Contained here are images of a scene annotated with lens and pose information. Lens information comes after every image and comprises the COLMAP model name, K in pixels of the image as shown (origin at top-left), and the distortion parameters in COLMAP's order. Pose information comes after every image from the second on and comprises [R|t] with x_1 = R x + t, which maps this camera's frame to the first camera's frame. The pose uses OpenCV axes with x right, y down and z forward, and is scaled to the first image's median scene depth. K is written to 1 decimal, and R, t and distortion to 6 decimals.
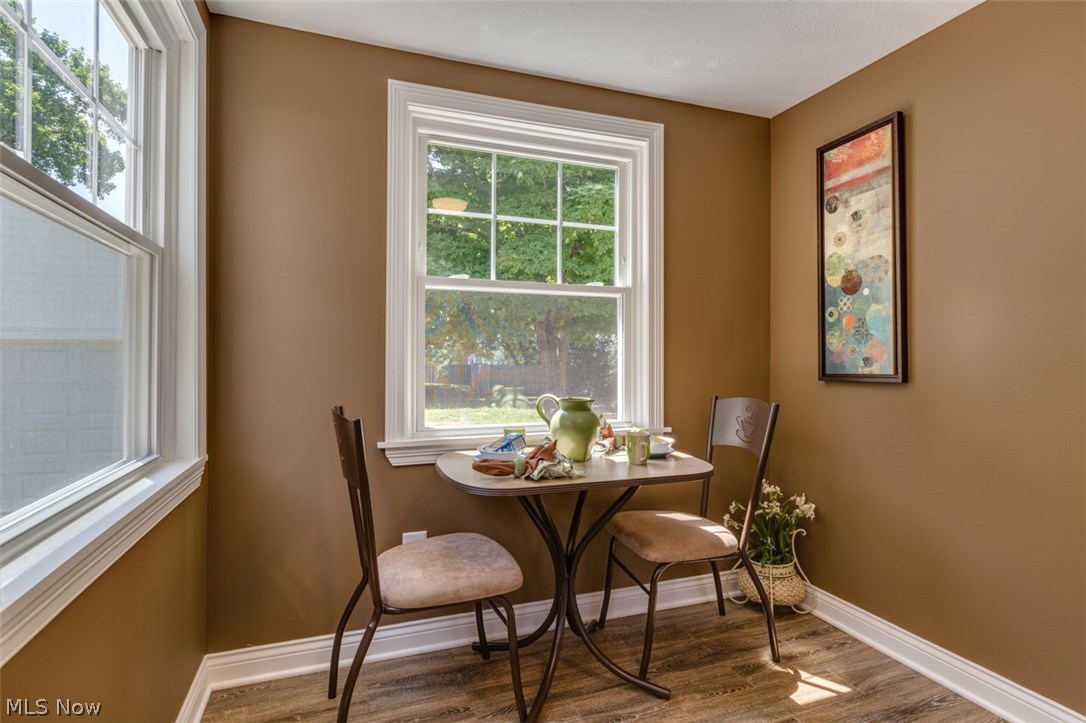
lens RADIAL K [[568.6, 0, 543.0], [0, 568.6, 361.5], [0, 0, 1]] dist [-0.001954, -0.001110]
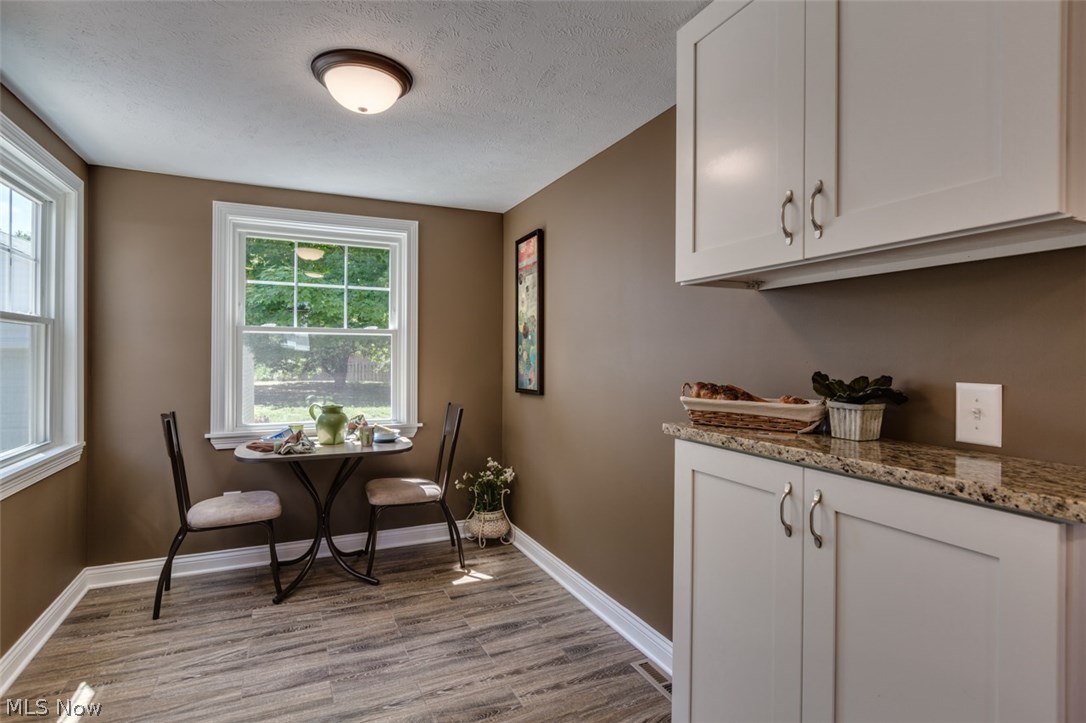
lens RADIAL K [[568.6, 0, 543.0], [0, 568.6, 361.5], [0, 0, 1]] dist [-0.001954, -0.001110]
pose [[0.996376, 0.002254, 0.085023, 0.489027], [-0.002657, 0.999986, 0.004623, -0.065370], [-0.085012, -0.004832, 0.996368, -0.617958]]
